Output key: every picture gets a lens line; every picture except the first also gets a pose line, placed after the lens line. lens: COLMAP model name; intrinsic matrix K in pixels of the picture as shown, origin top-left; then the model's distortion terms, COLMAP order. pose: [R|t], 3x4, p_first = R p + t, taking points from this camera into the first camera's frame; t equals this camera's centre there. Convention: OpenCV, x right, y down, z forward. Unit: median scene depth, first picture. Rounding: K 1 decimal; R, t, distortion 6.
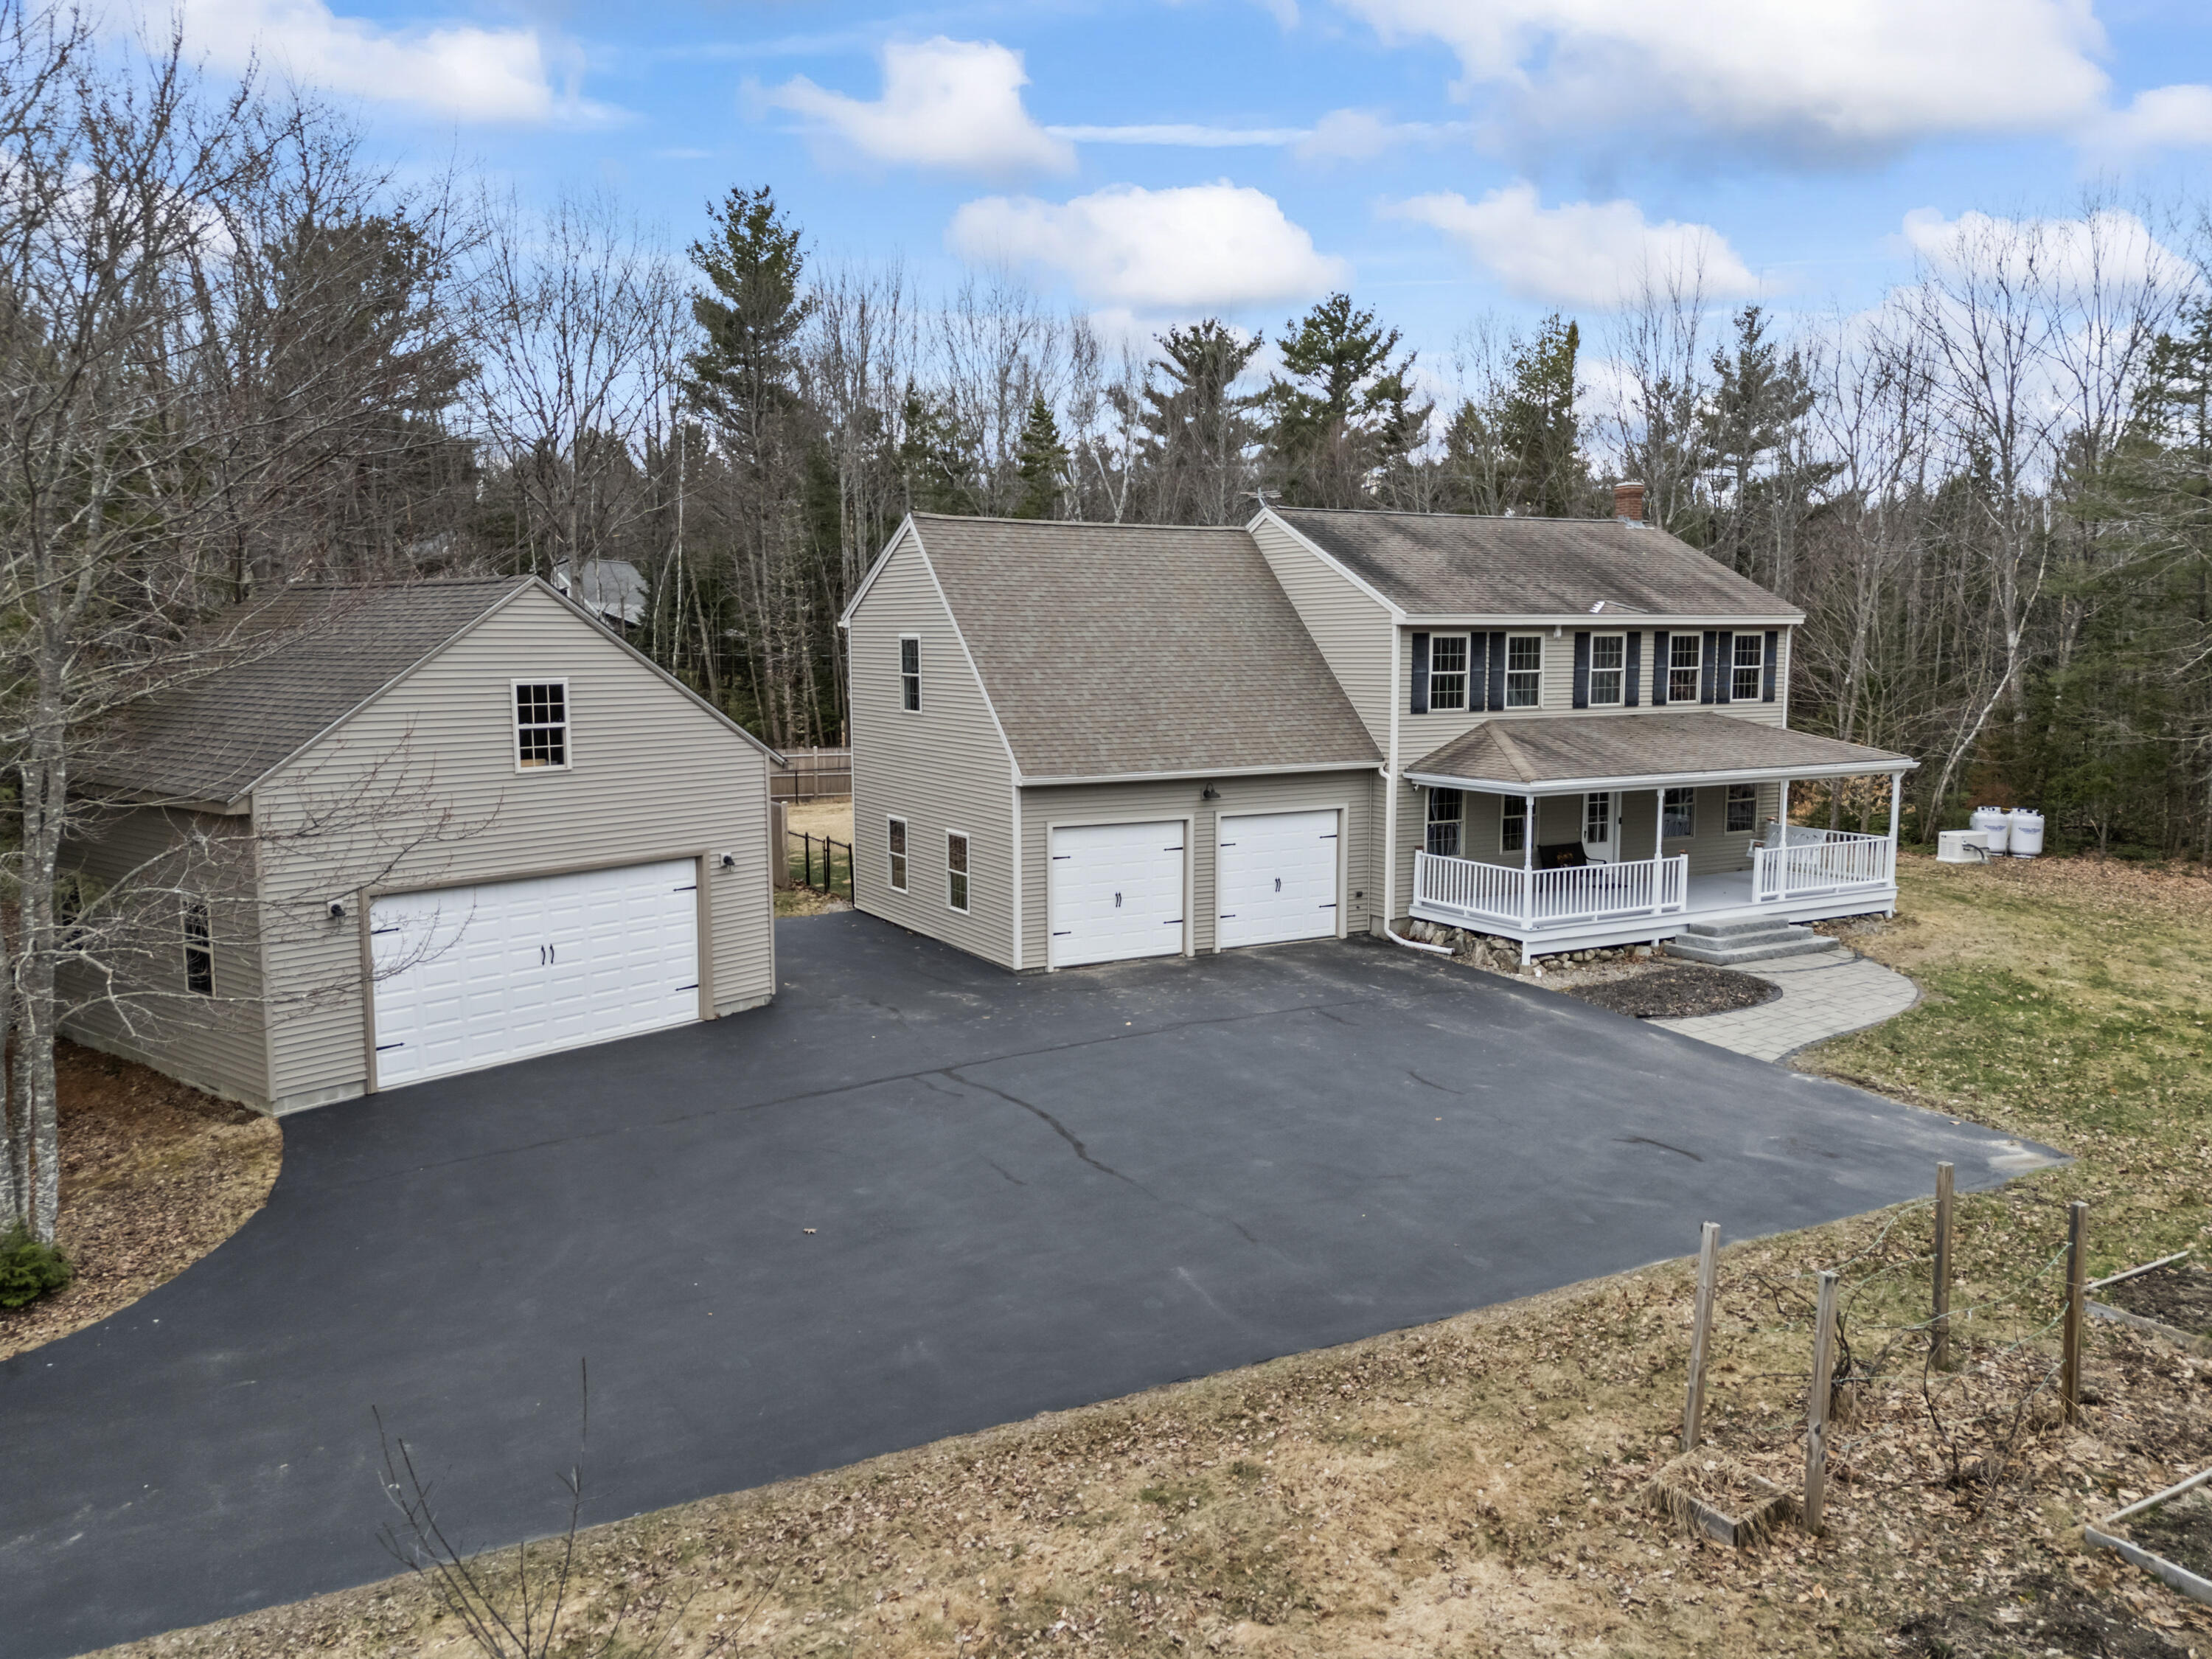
lens RADIAL K [[1629.2, 0, 1106.0], [0, 1629.2, 829.5], [0, 0, 1]] dist [0.090208, -0.098892]
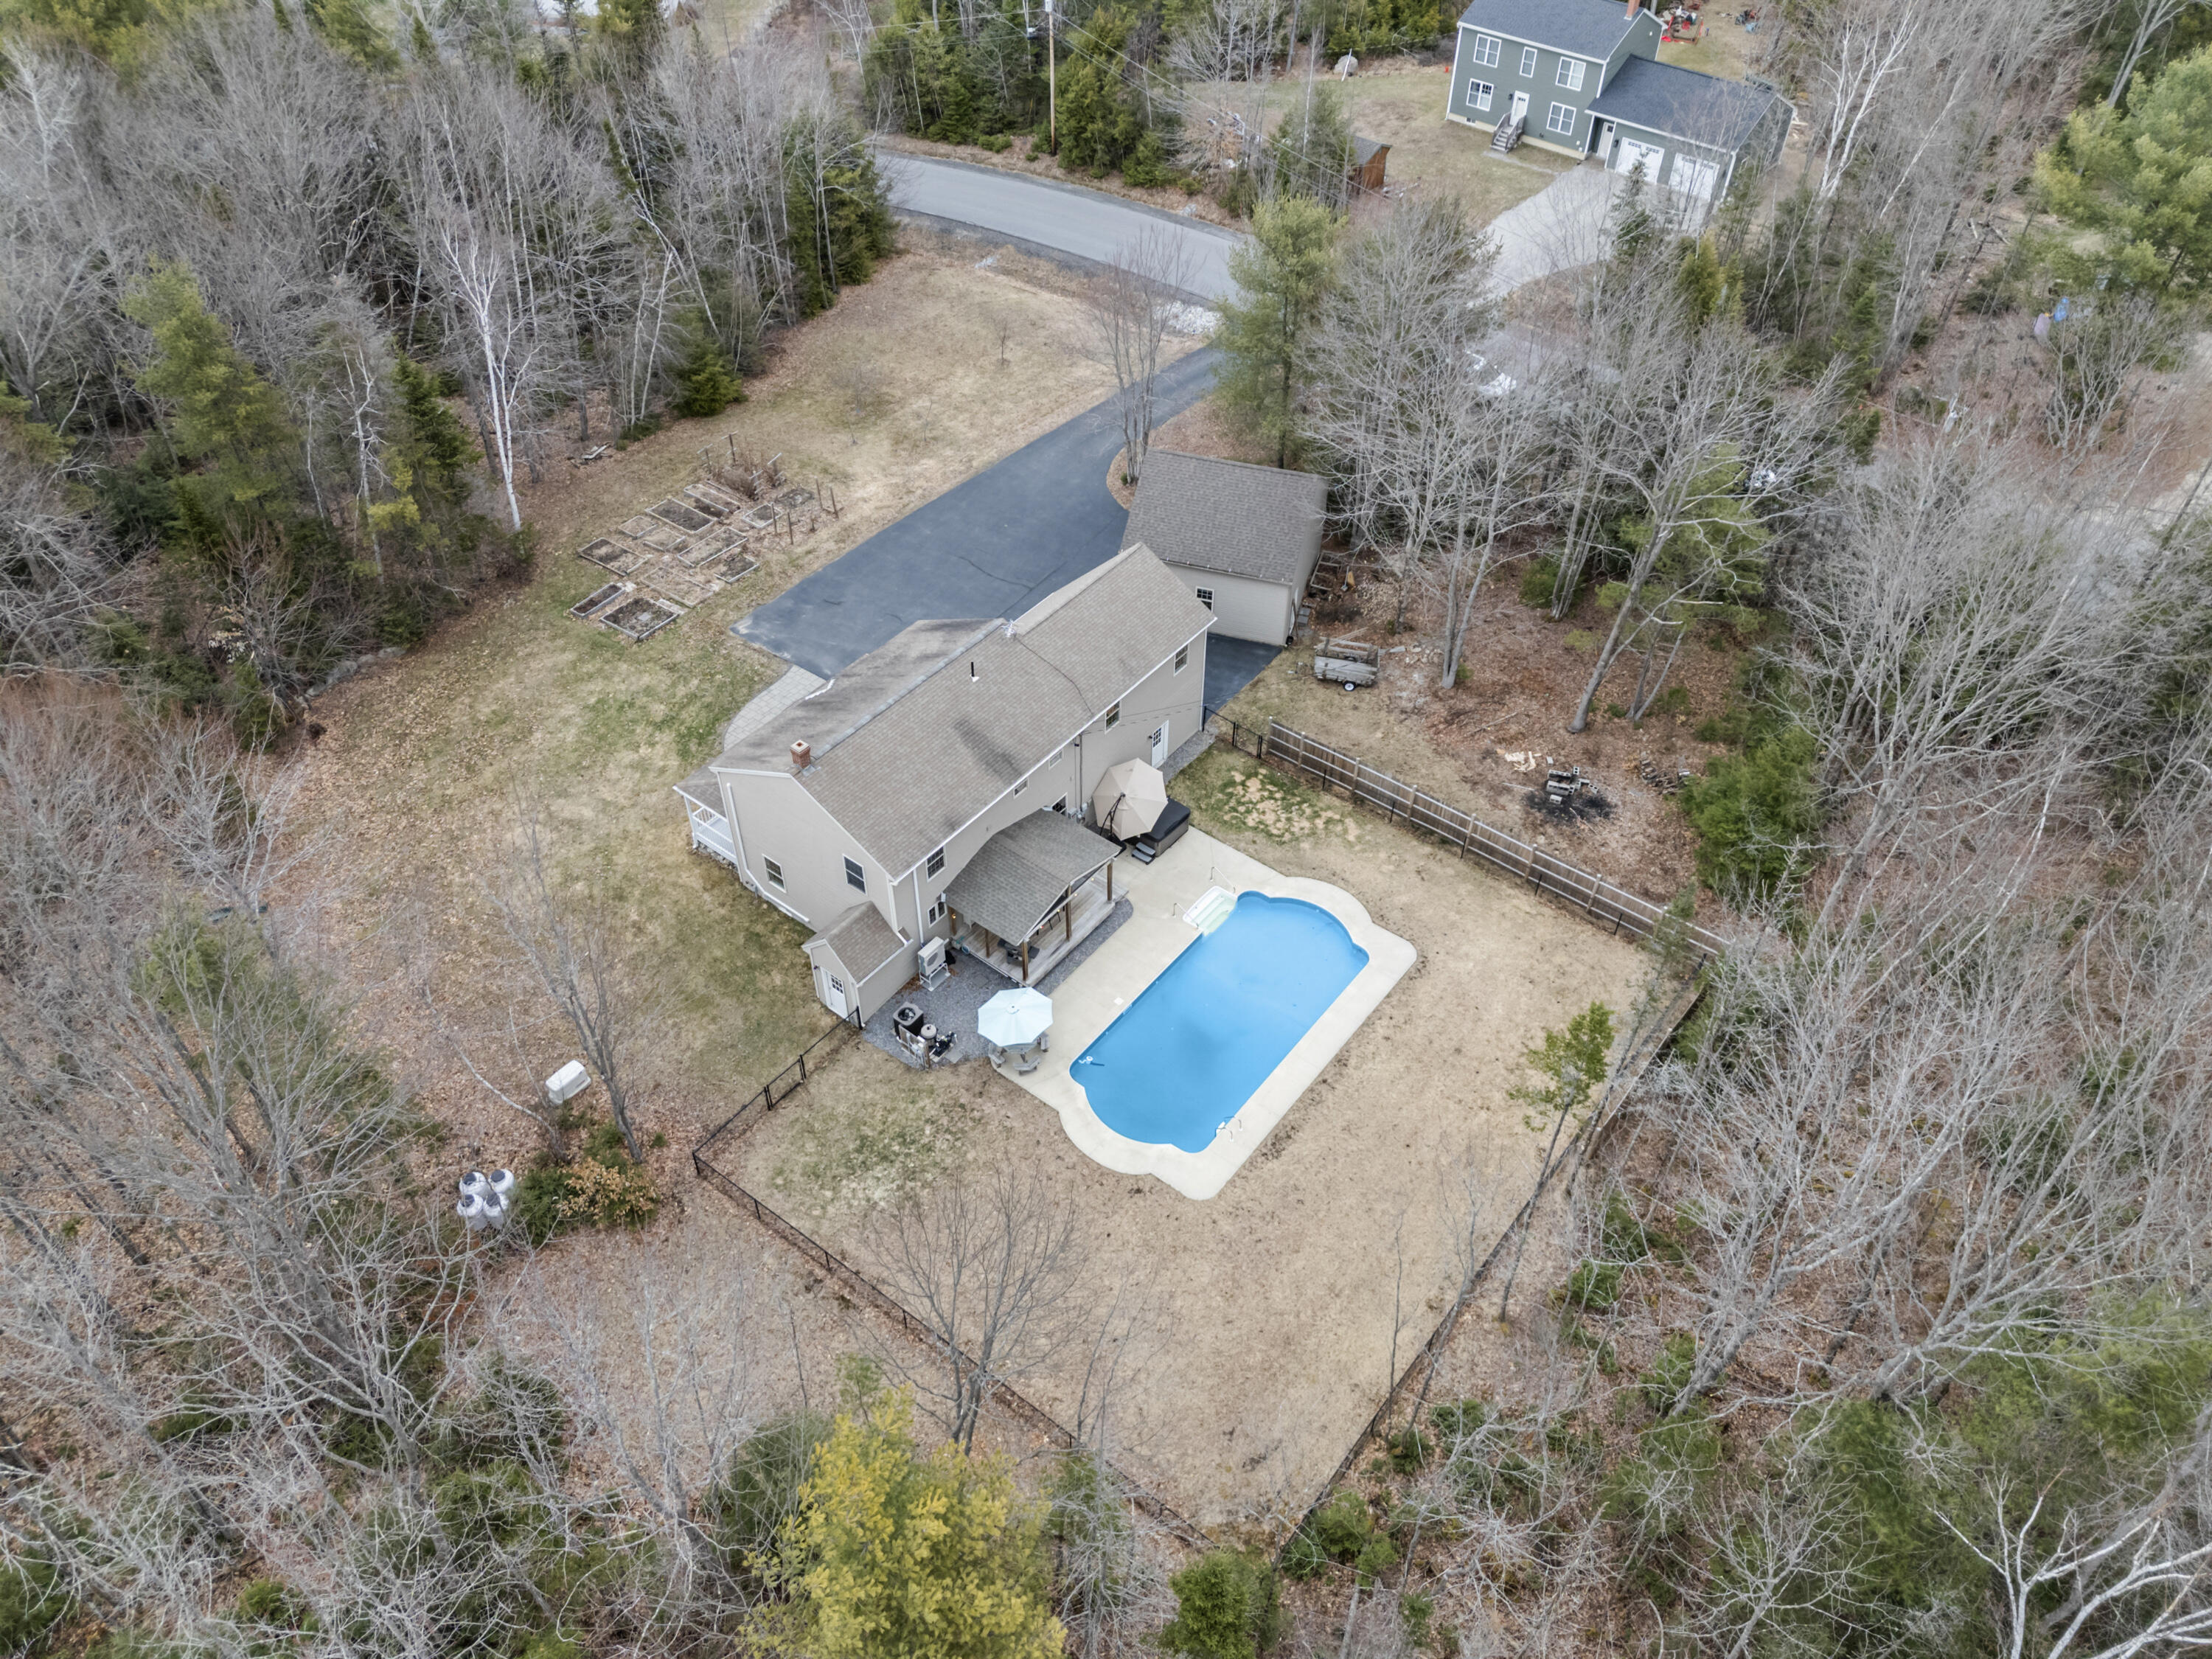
lens RADIAL K [[1605.2, 0, 1105.0], [0, 1605.2, 847.0], [0, 0, 1]] dist [0.104184, -0.124540]
pose [[-0.925232, 0.264289, -0.272207, 0.607378], [-0.049869, 0.626525, 0.777804, -1.591676], [0.376109, 0.733224, -0.566501, 2.491723]]
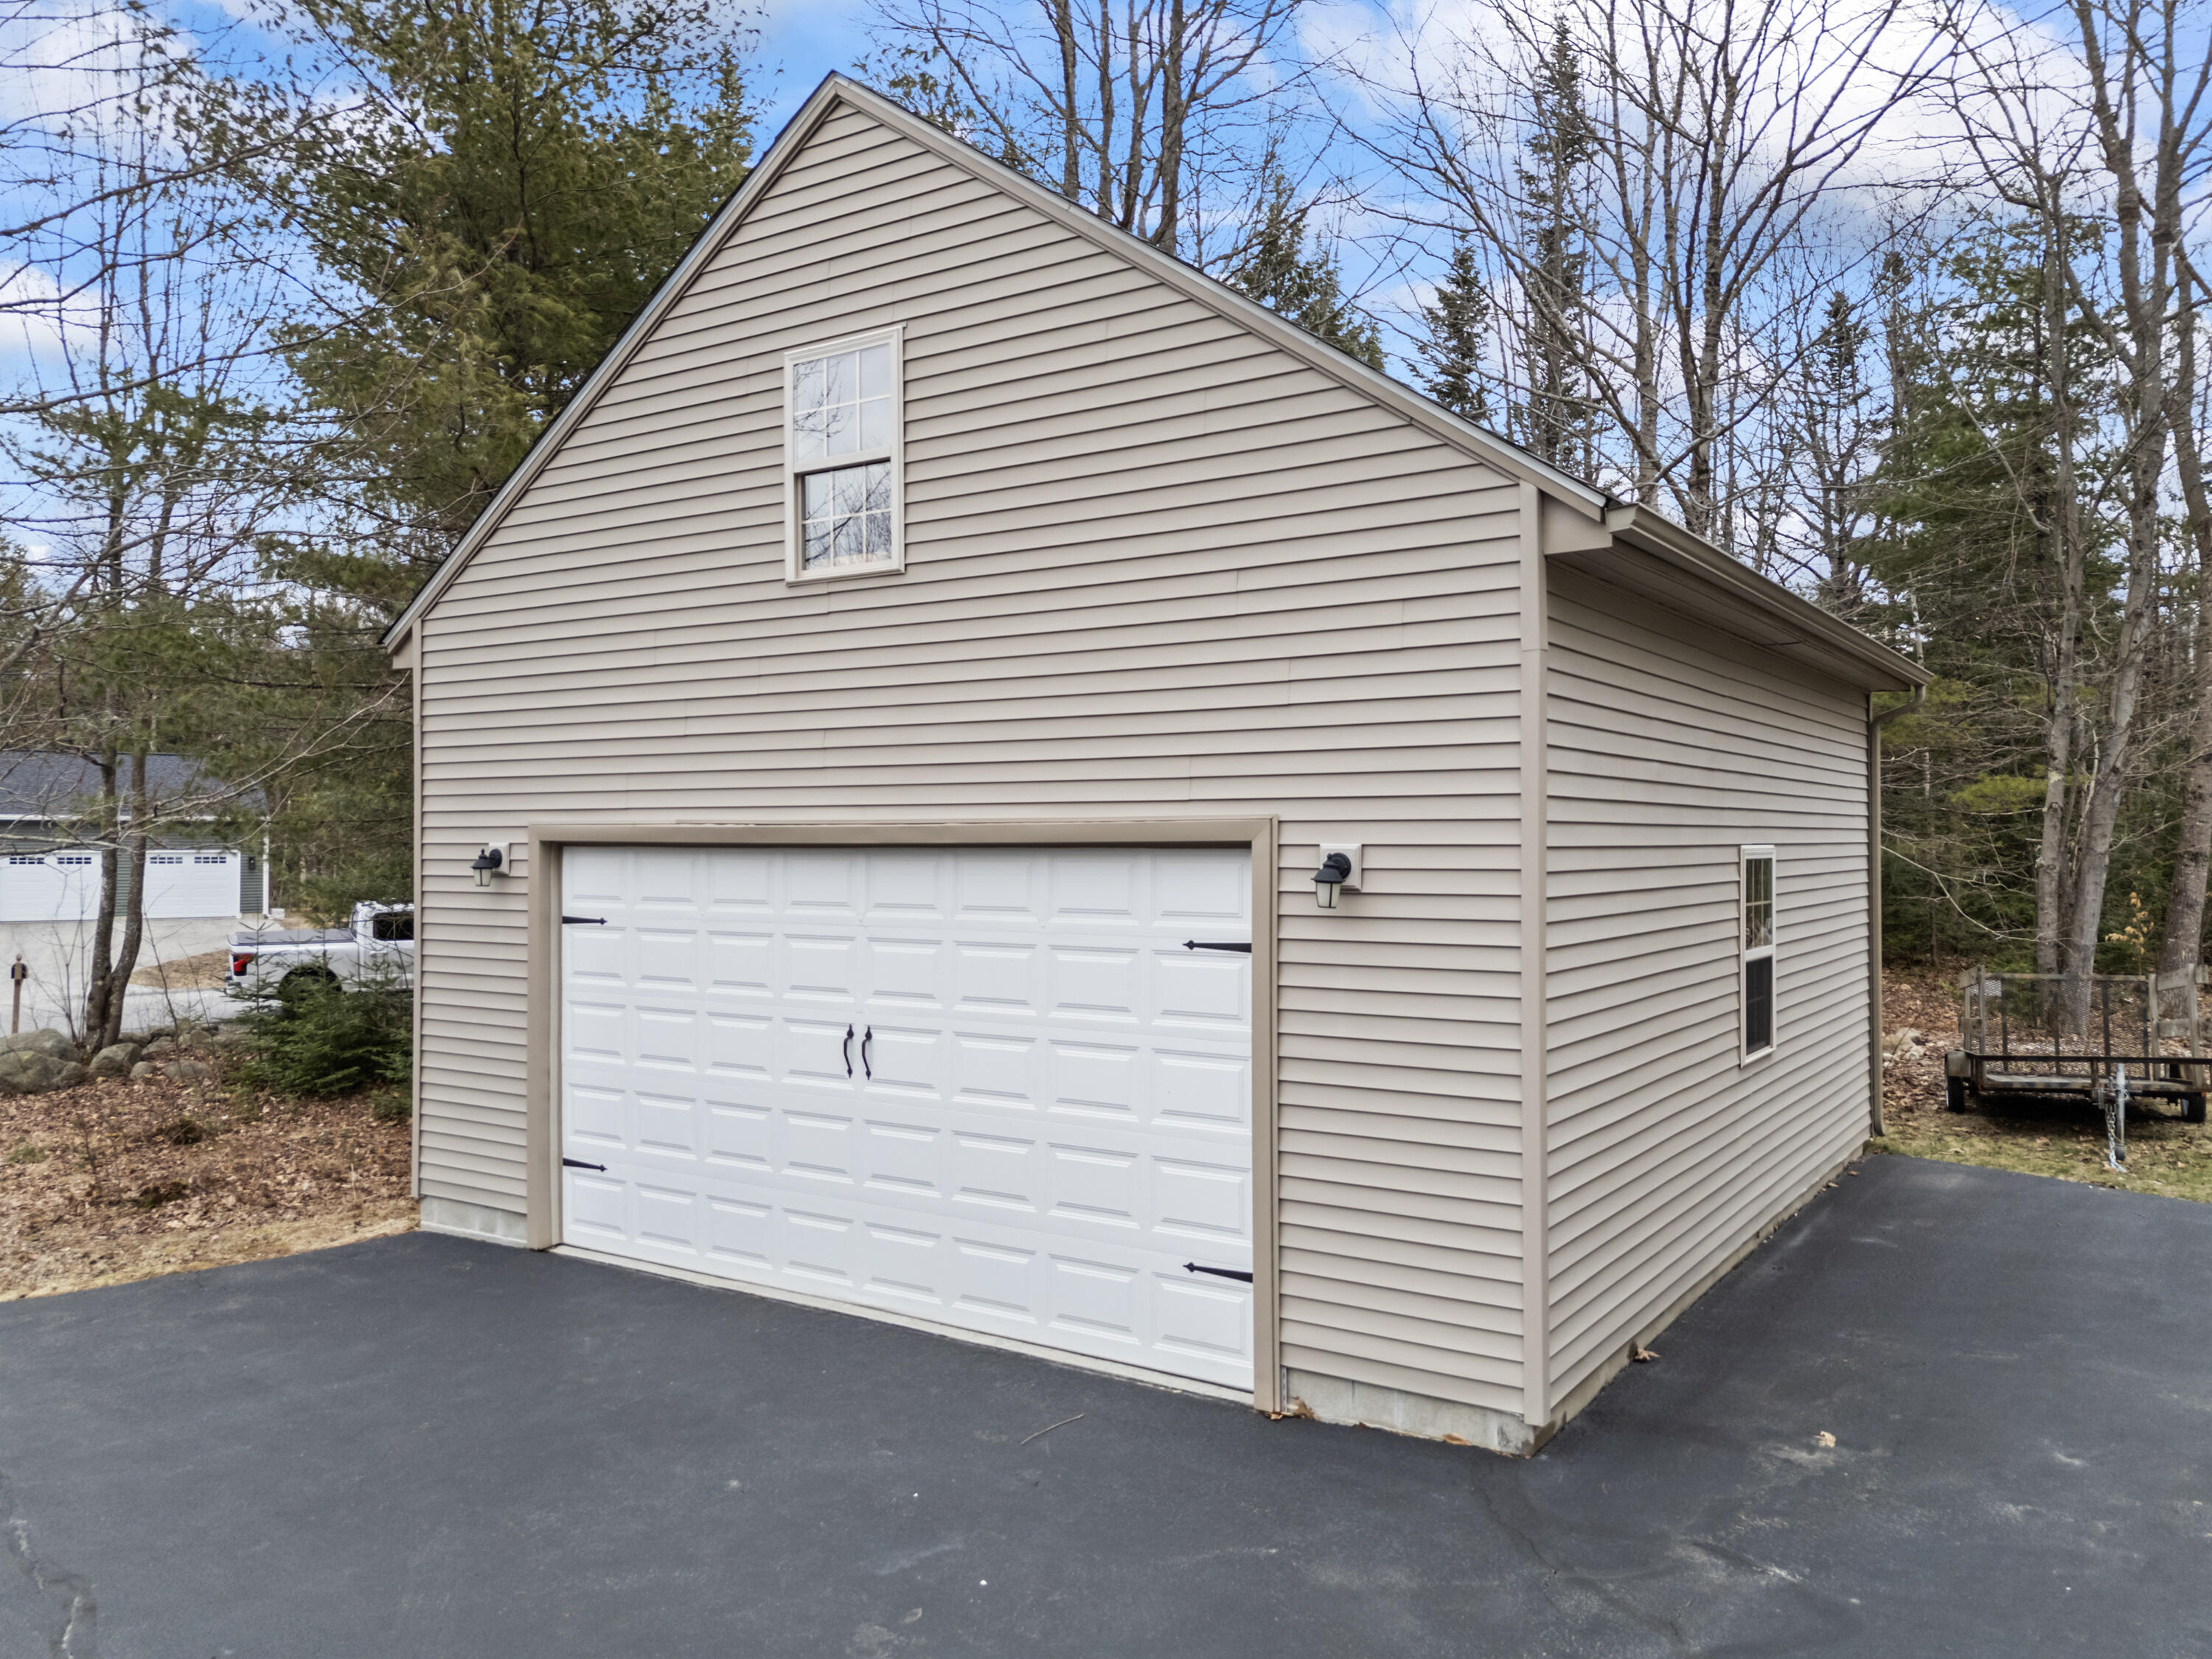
lens RADIAL K [[1617.5, 0, 1102.1], [0, 1617.5, 839.1], [0, 0, 1]] dist [0.105790, -0.131720]
pose [[0.095624, 0.001123, -0.995417, 0.038191], [-0.114548, 0.993369, -0.009883, 0.017565], [0.988805, 0.114968, 0.095118, 0.771423]]
